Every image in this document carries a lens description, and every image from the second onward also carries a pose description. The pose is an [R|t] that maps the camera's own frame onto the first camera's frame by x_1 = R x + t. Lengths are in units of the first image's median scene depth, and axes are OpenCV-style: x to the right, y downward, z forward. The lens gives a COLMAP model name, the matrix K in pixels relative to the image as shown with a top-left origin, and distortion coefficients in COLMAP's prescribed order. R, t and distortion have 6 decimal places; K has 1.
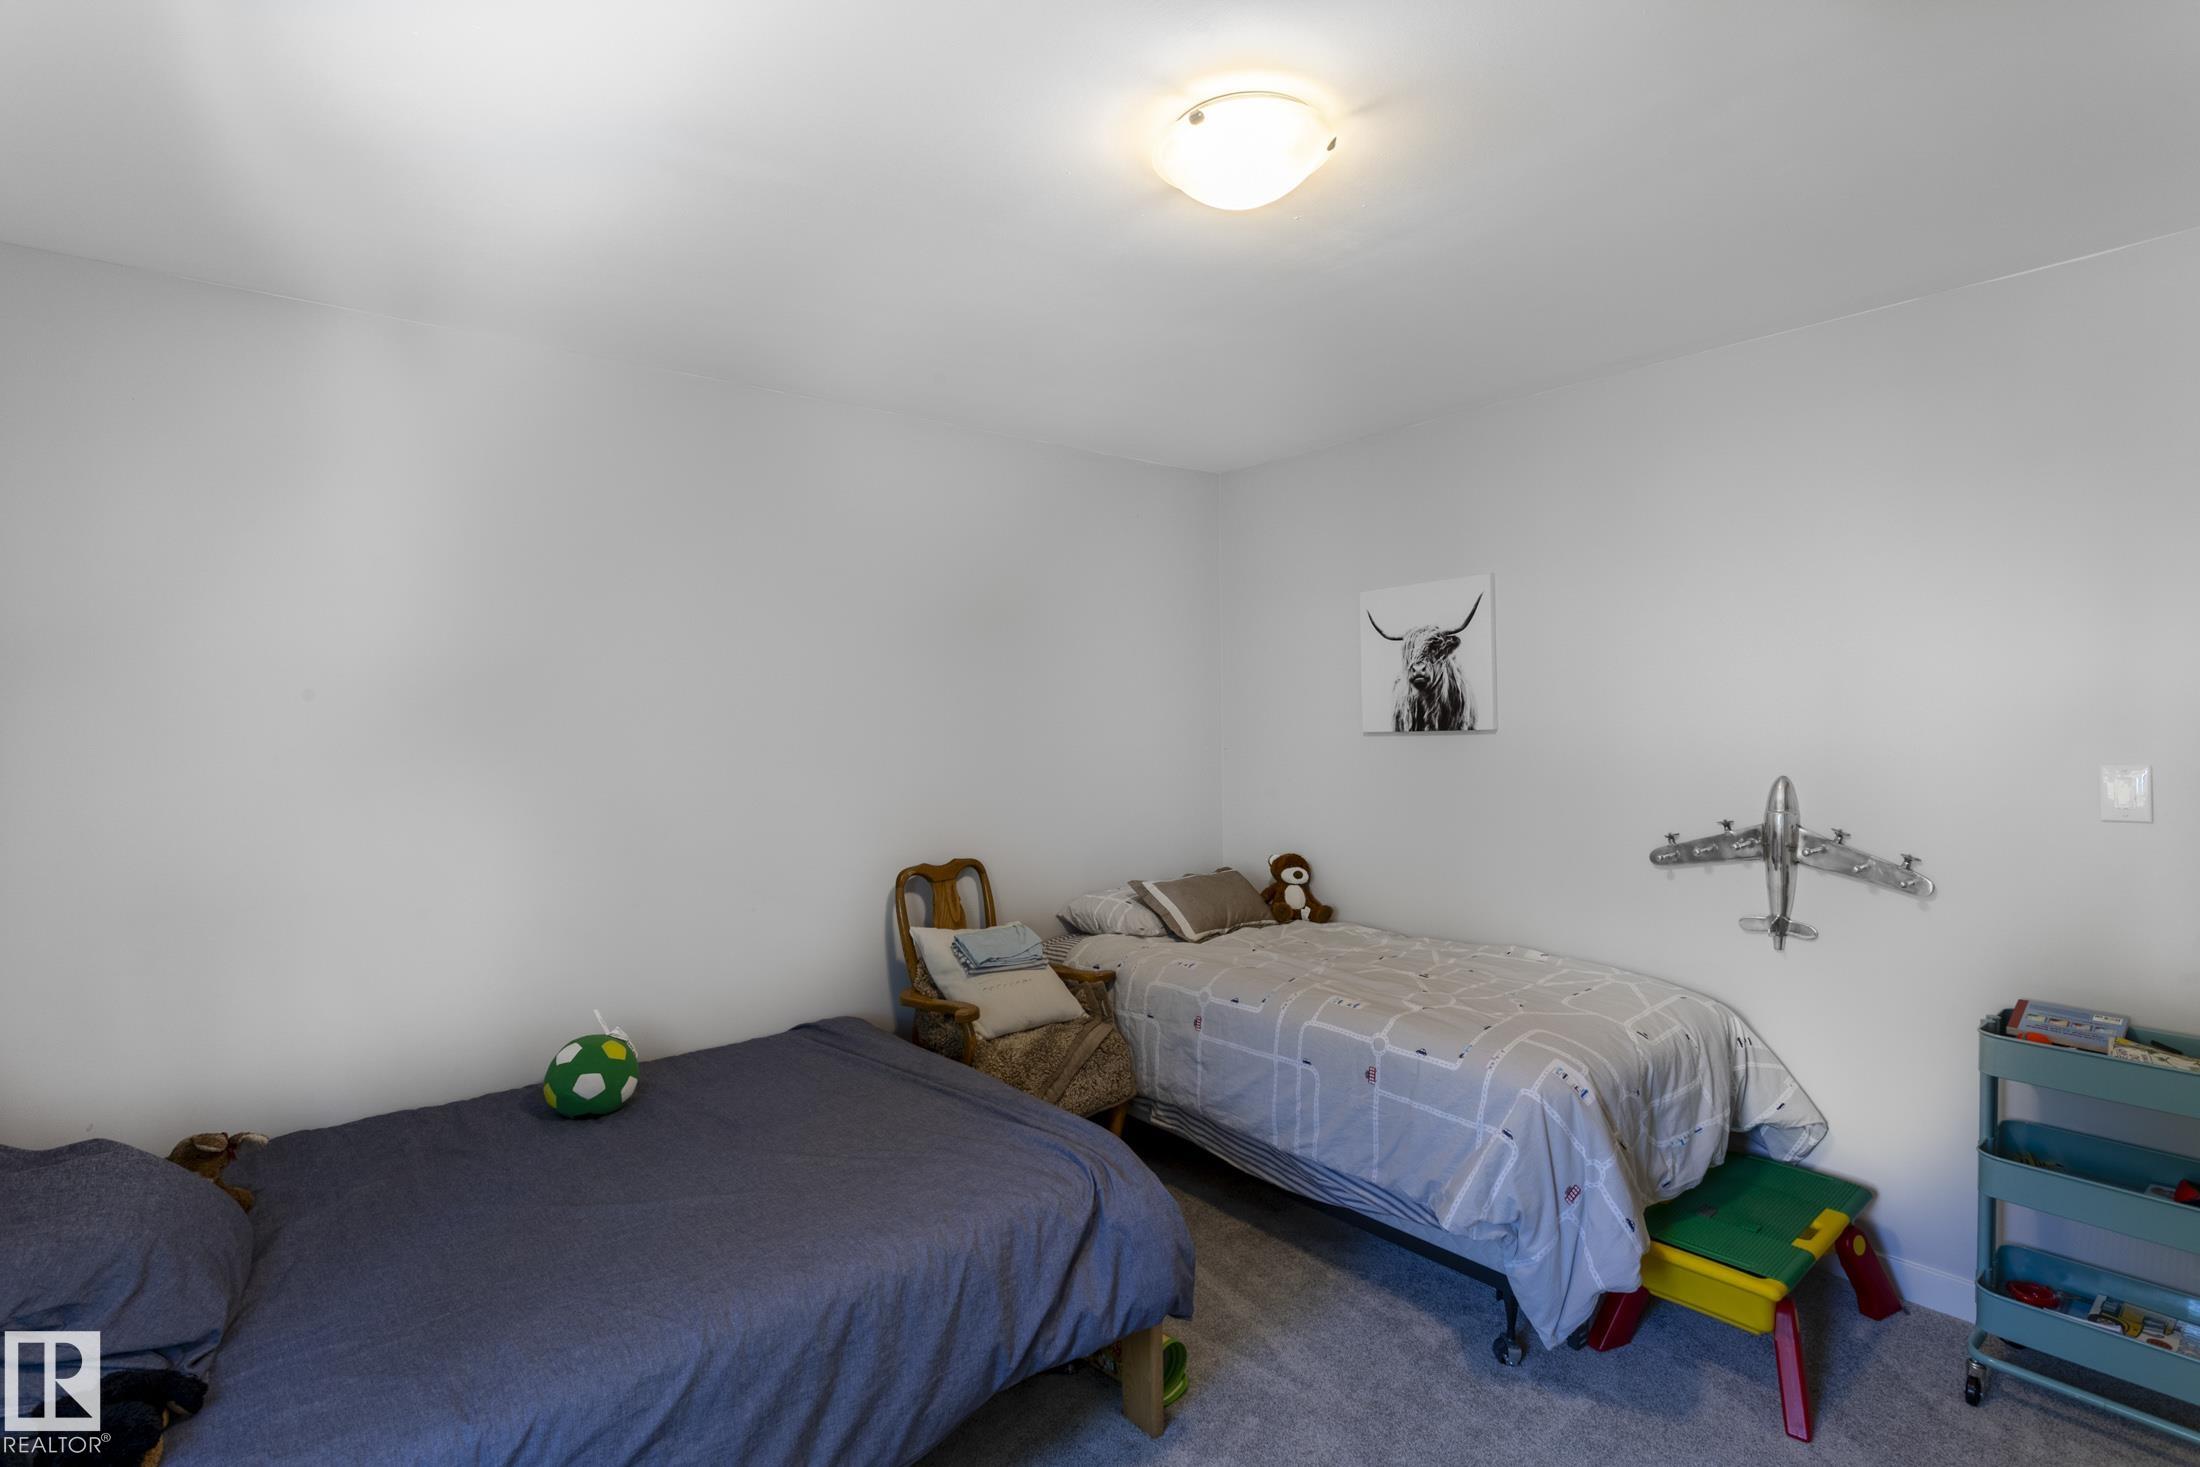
lens RADIAL K [[1063.6, 0, 1110.3], [0, 1063.6, 740.1], [0, 0, 1]] dist [0.000456, 0.005445]
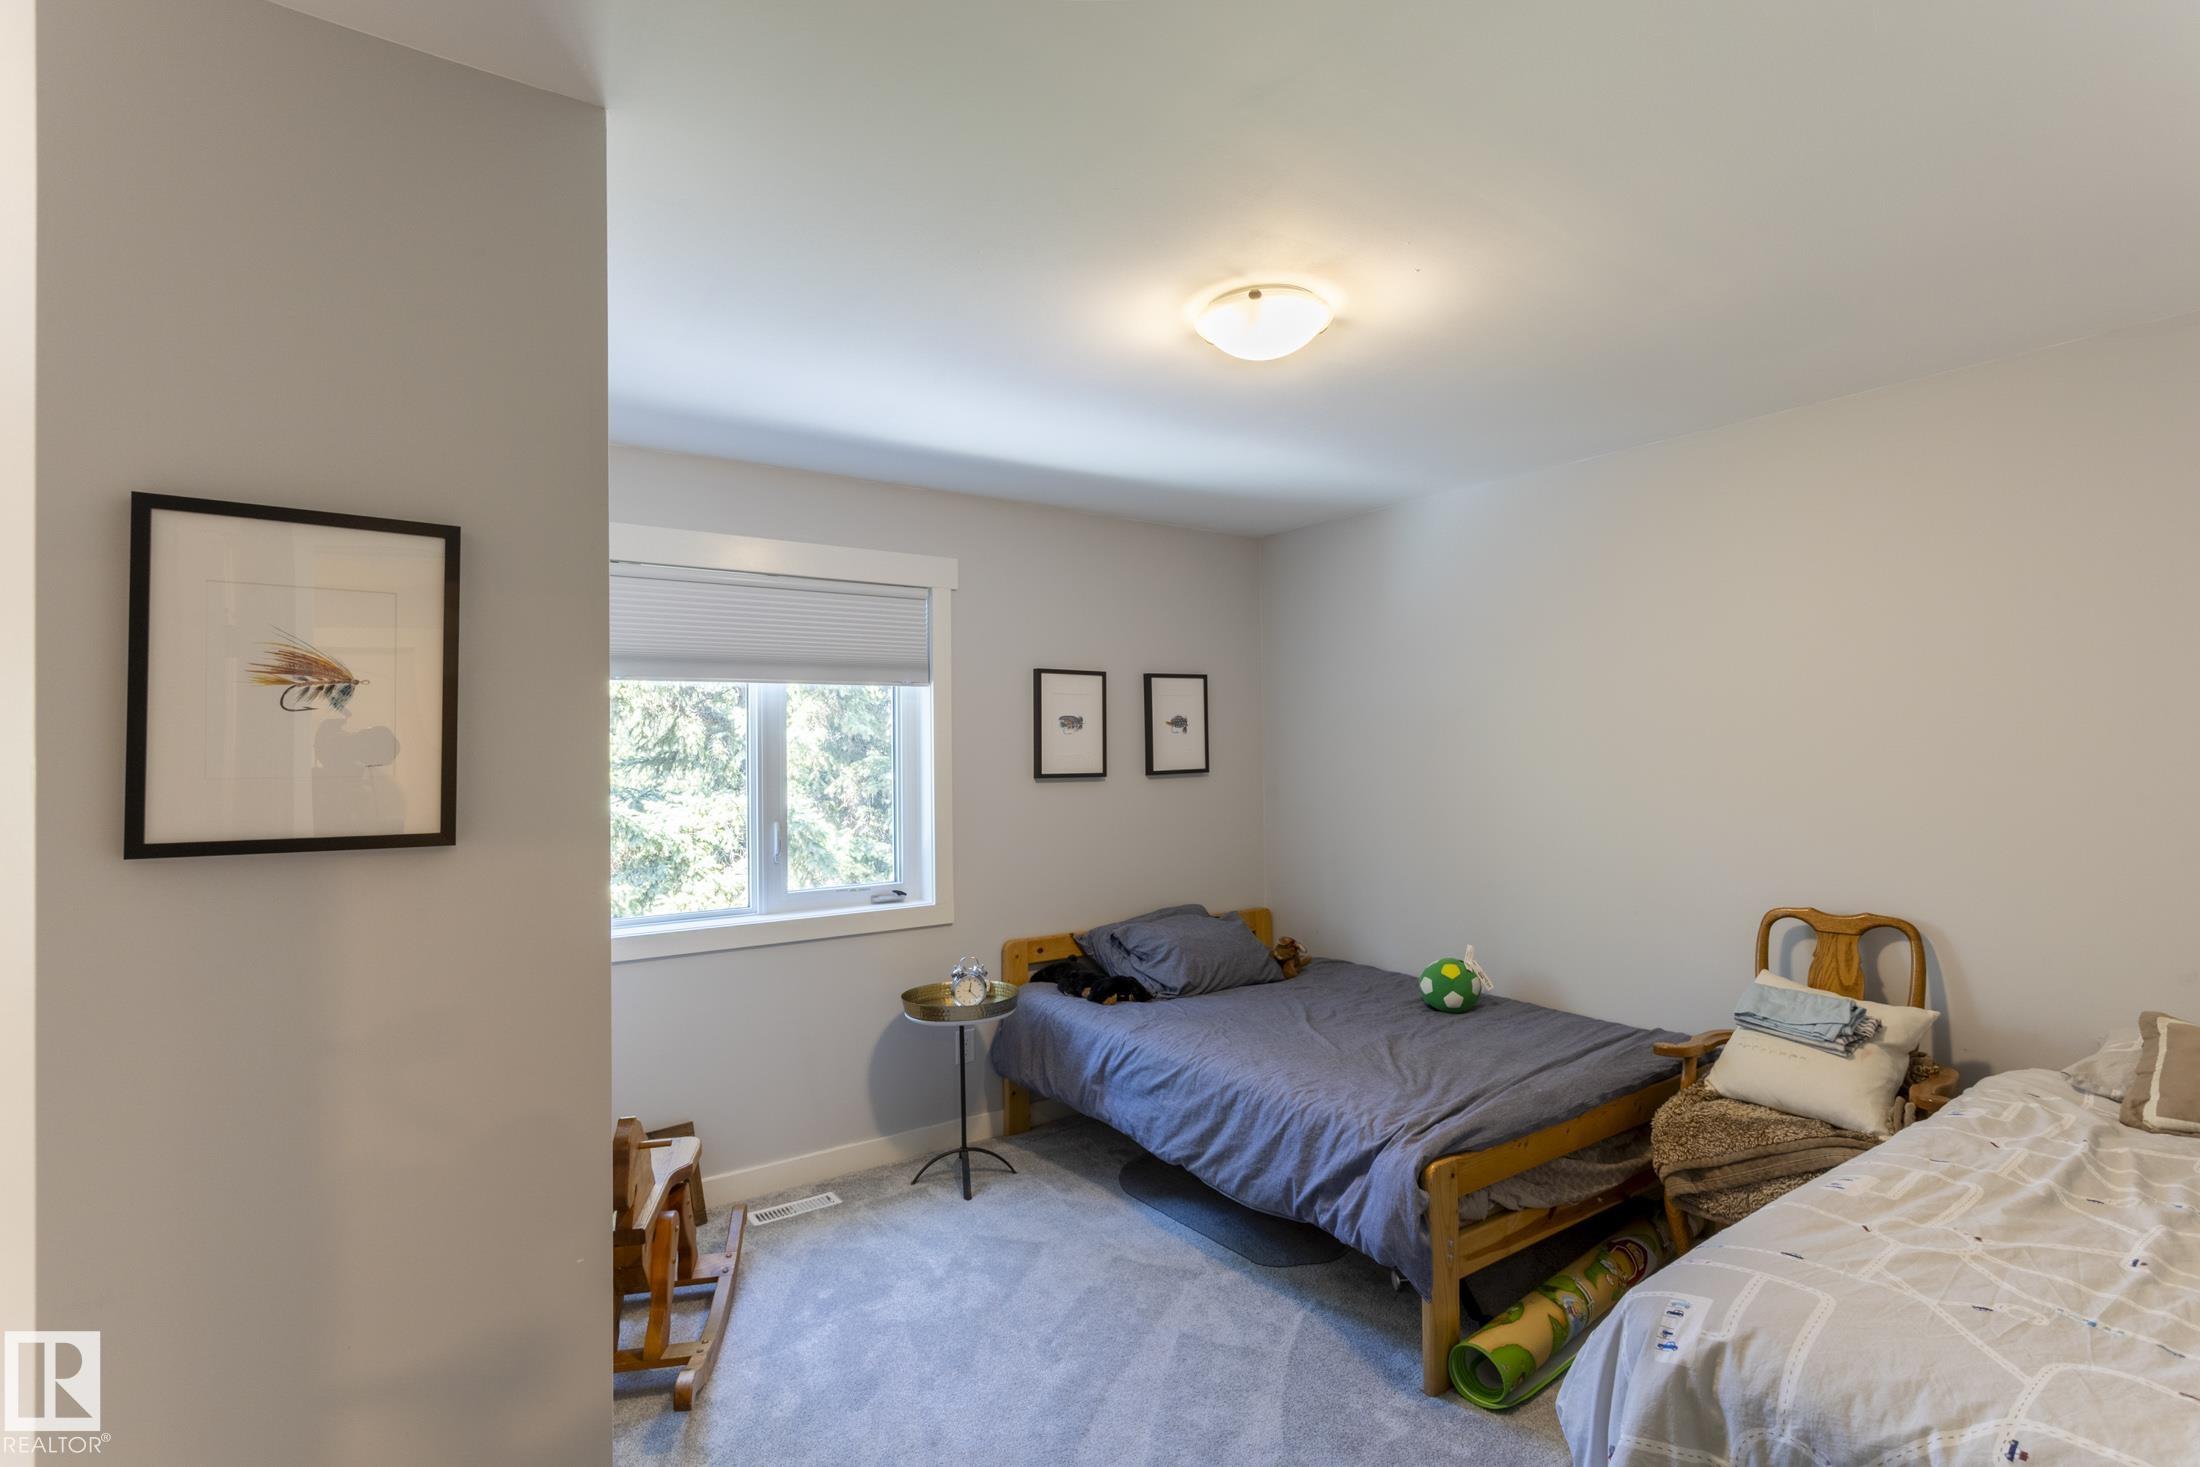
lens RADIAL K [[1063.6, 0, 1110.3], [0, 1063.6, 740.1], [0, 0, 1]] dist [0.000456, 0.005445]
pose [[-0.127839, -0.011008, -0.991734, 1.186990], [-0.020999, 0.999744, -0.008390, -0.009124], [0.991573, 0.019753, -0.128037, 0.807953]]
